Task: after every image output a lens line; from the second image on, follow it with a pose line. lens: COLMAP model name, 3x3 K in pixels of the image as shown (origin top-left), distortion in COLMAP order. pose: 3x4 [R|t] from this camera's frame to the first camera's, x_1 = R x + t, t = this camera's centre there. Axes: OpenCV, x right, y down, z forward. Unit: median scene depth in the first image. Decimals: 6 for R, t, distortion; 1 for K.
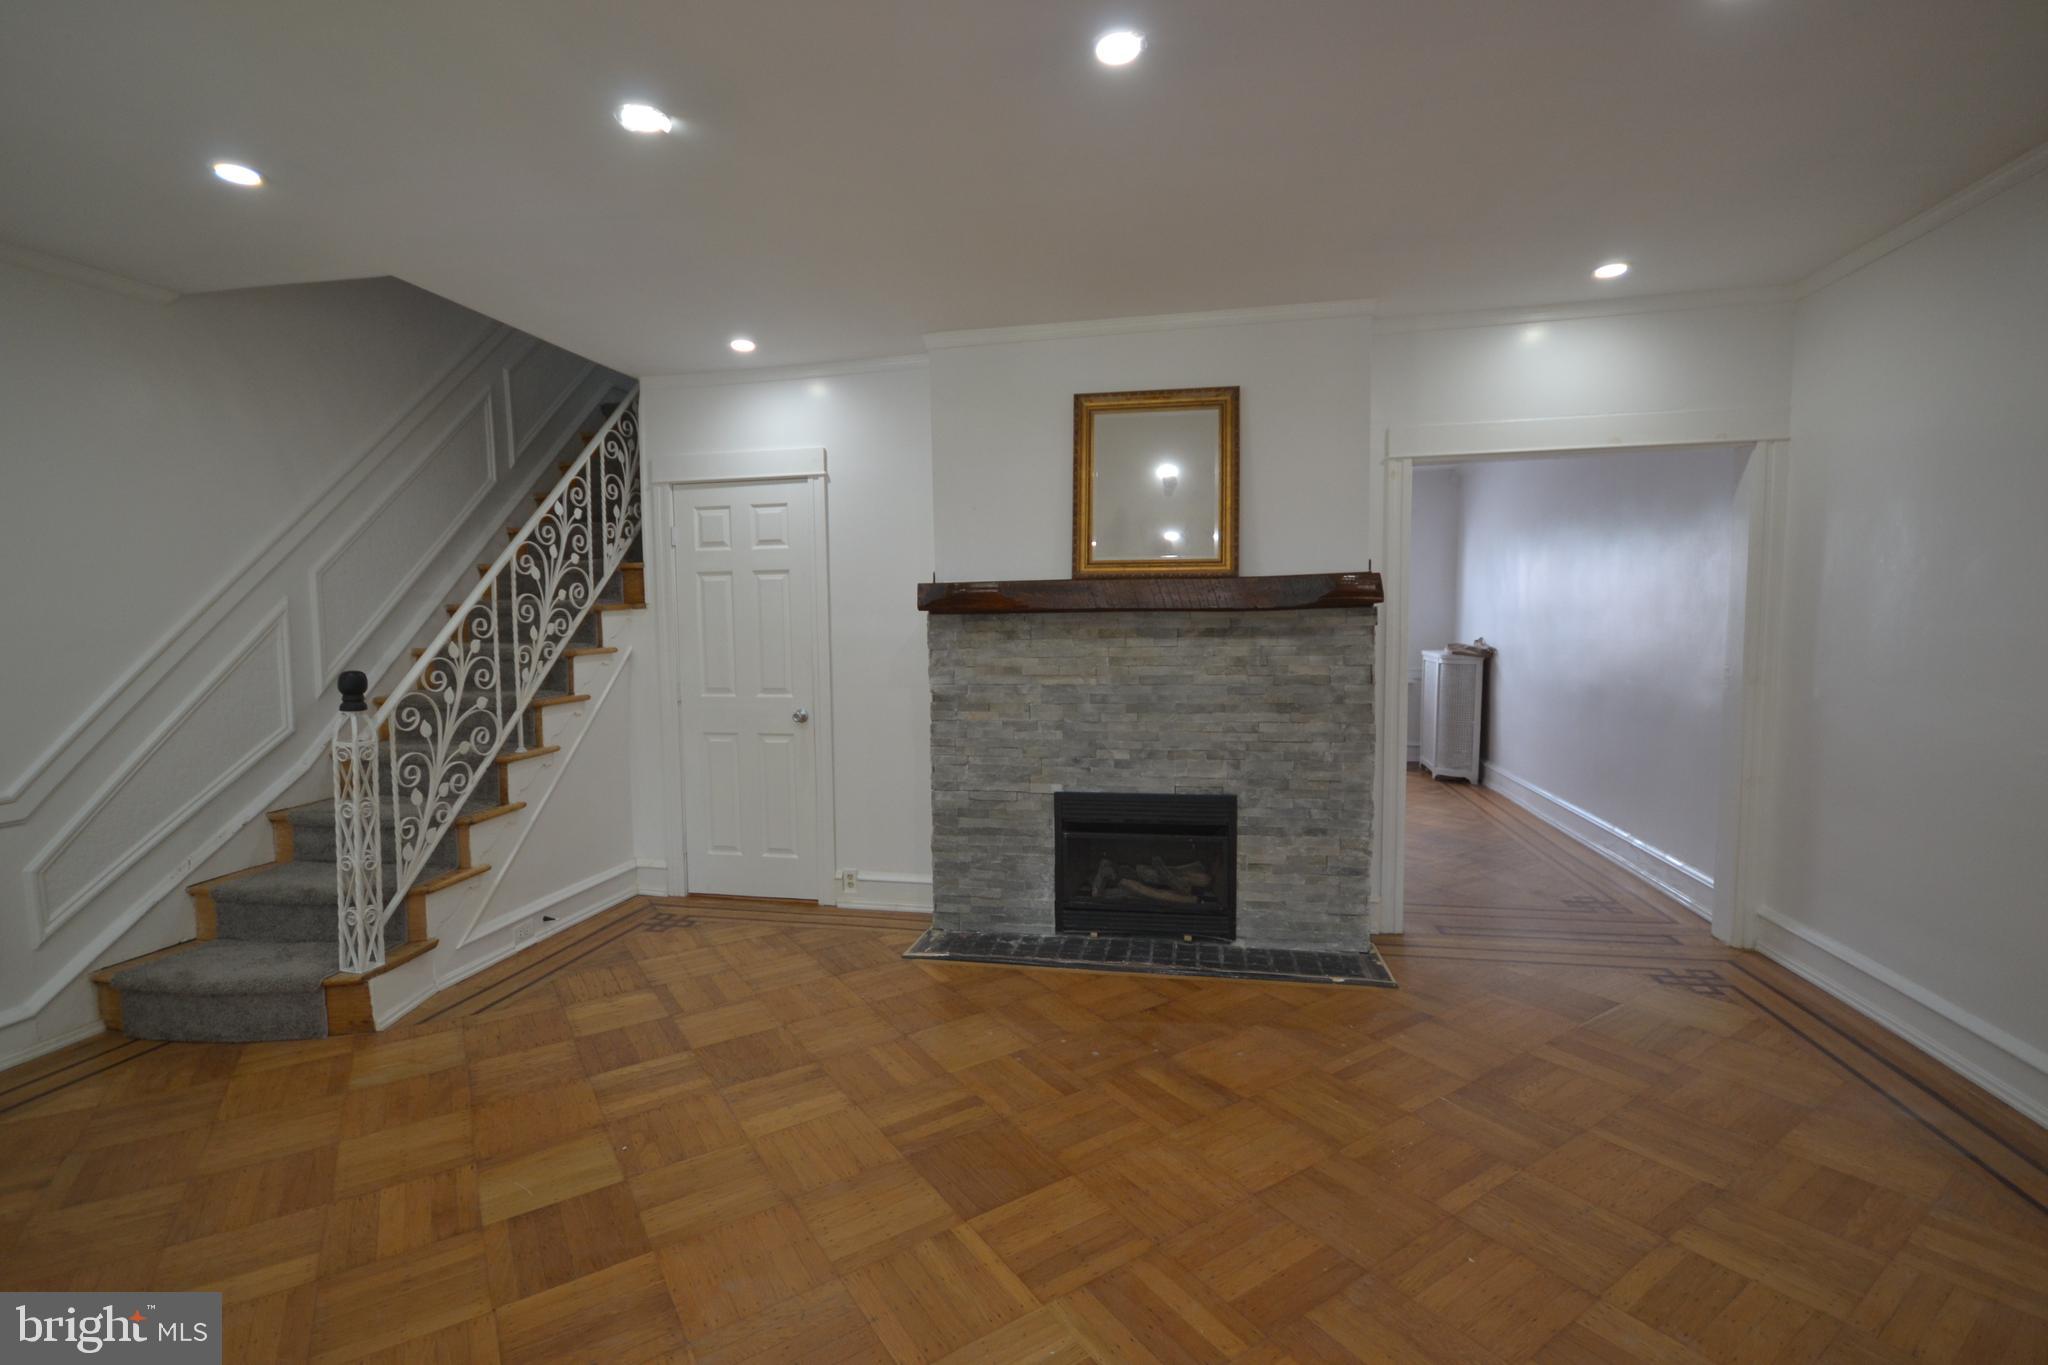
lens RADIAL K [[914.6, 0, 1006.0], [0, 914.6, 676.9], [0, 0, 1]] dist [-0.004208, 0.000375]
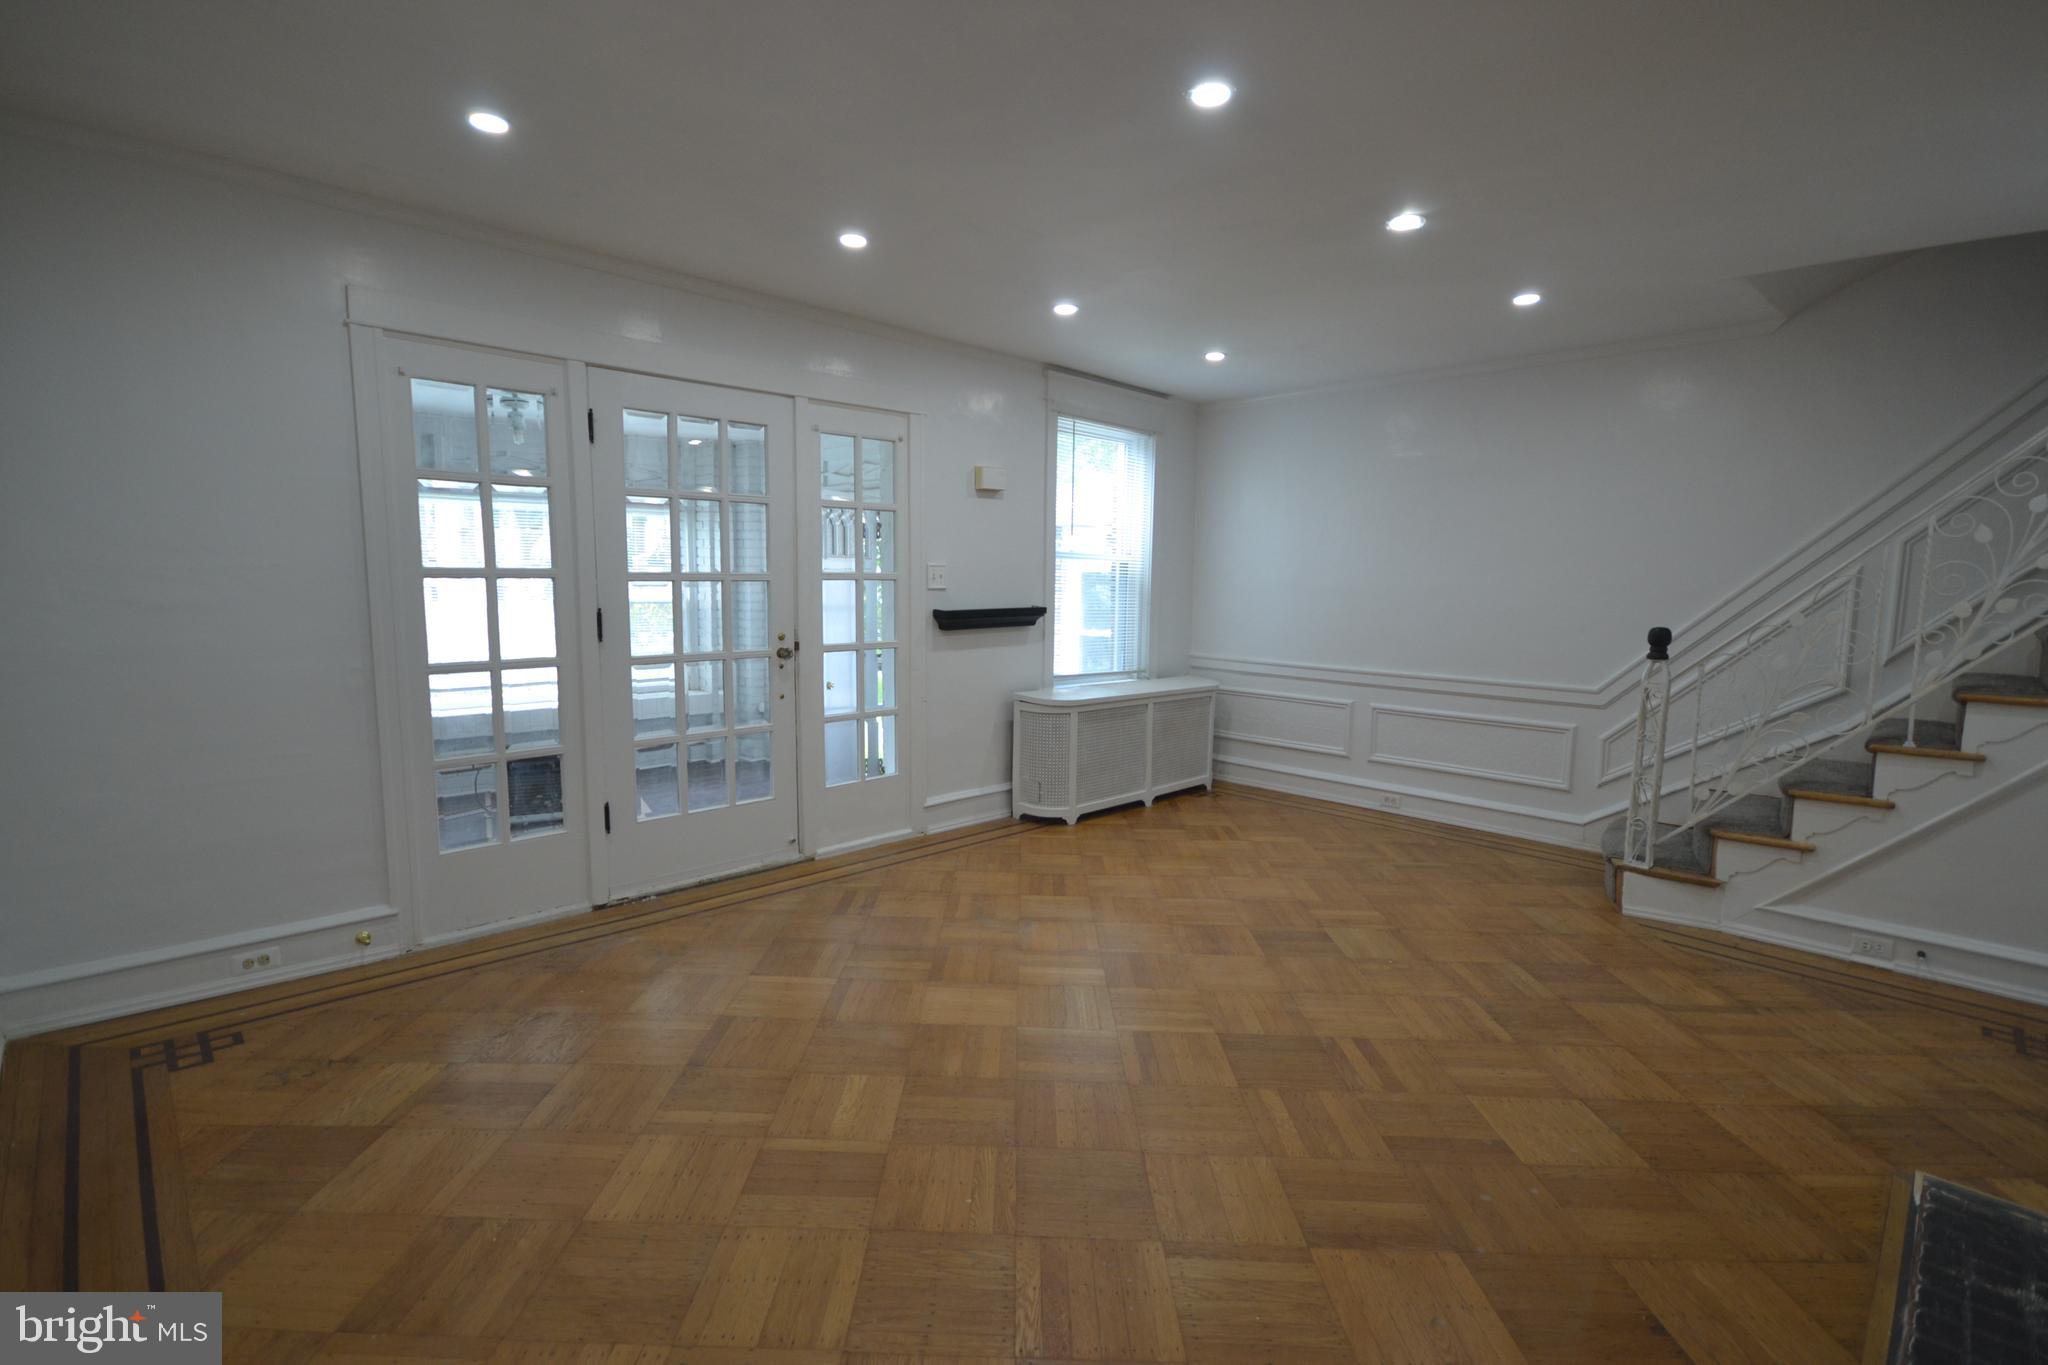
lens RADIAL K [[947.6, 0, 1024.0], [0, 947.6, 682.5], [0, 0, 1]] dist [-0.001108, 0.000294]
pose [[-0.549620, 0.097681, -0.829684, 0.679330], [-0.064283, 0.985251, 0.158580, -0.066840], [0.832938, 0.140493, -0.535235, 0.797497]]
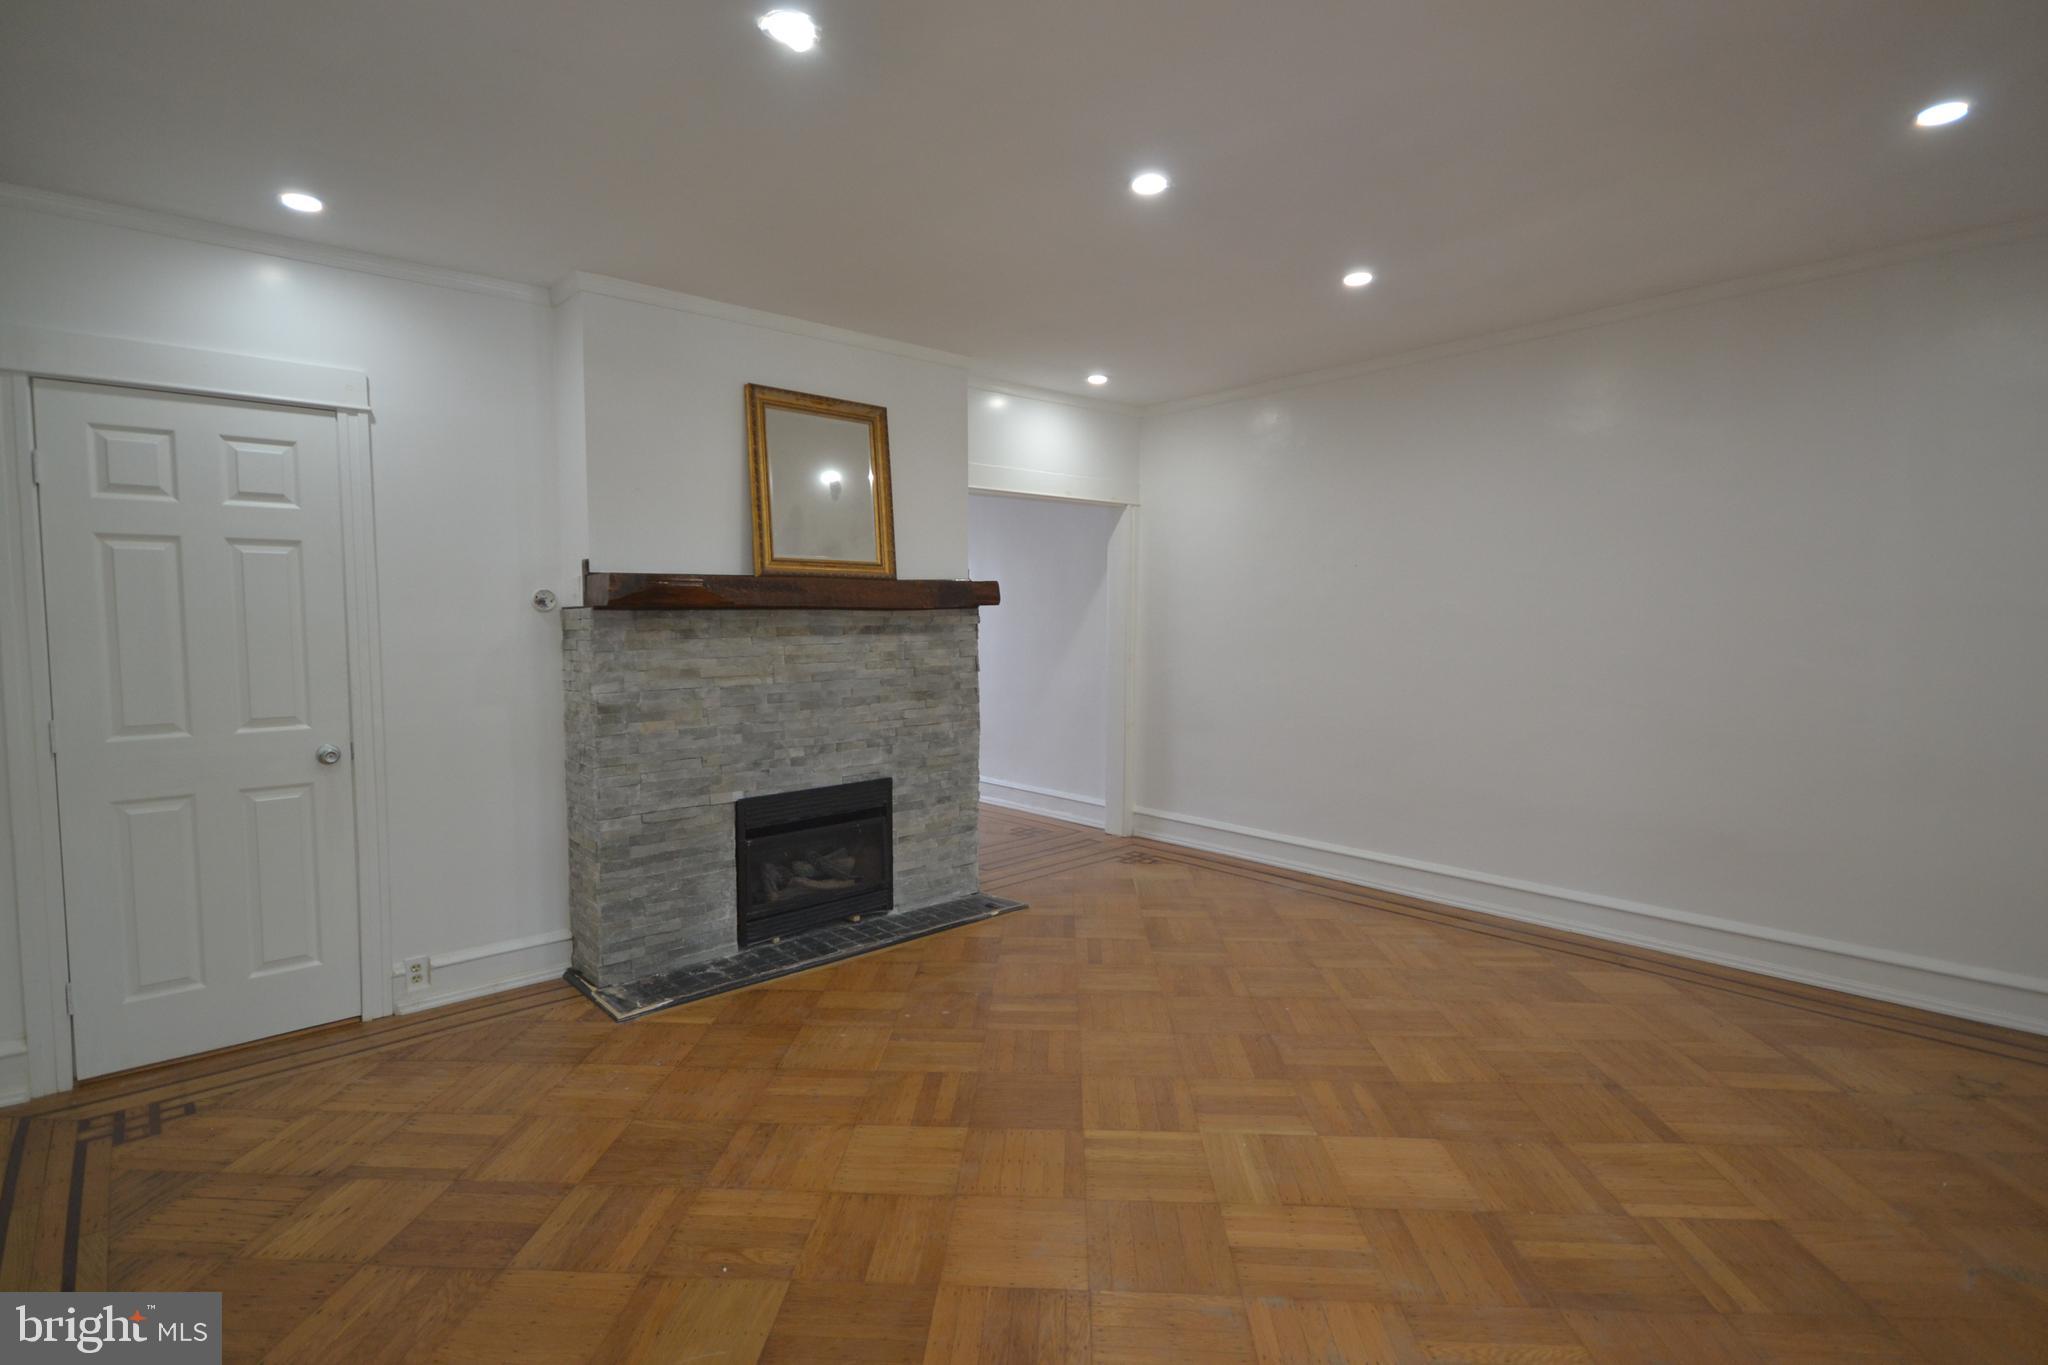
lens RADIAL K [[980.4, 0, 1017.6], [0, 980.4, 674.2], [0, 0, 1]] dist [0.002536, 0.001049]
pose [[0.592397, -0.039145, 0.804694, -0.598449], [0.047271, 0.998787, 0.013786, -0.003838], [-0.804258, 0.029872, 0.593529, 0.168392]]
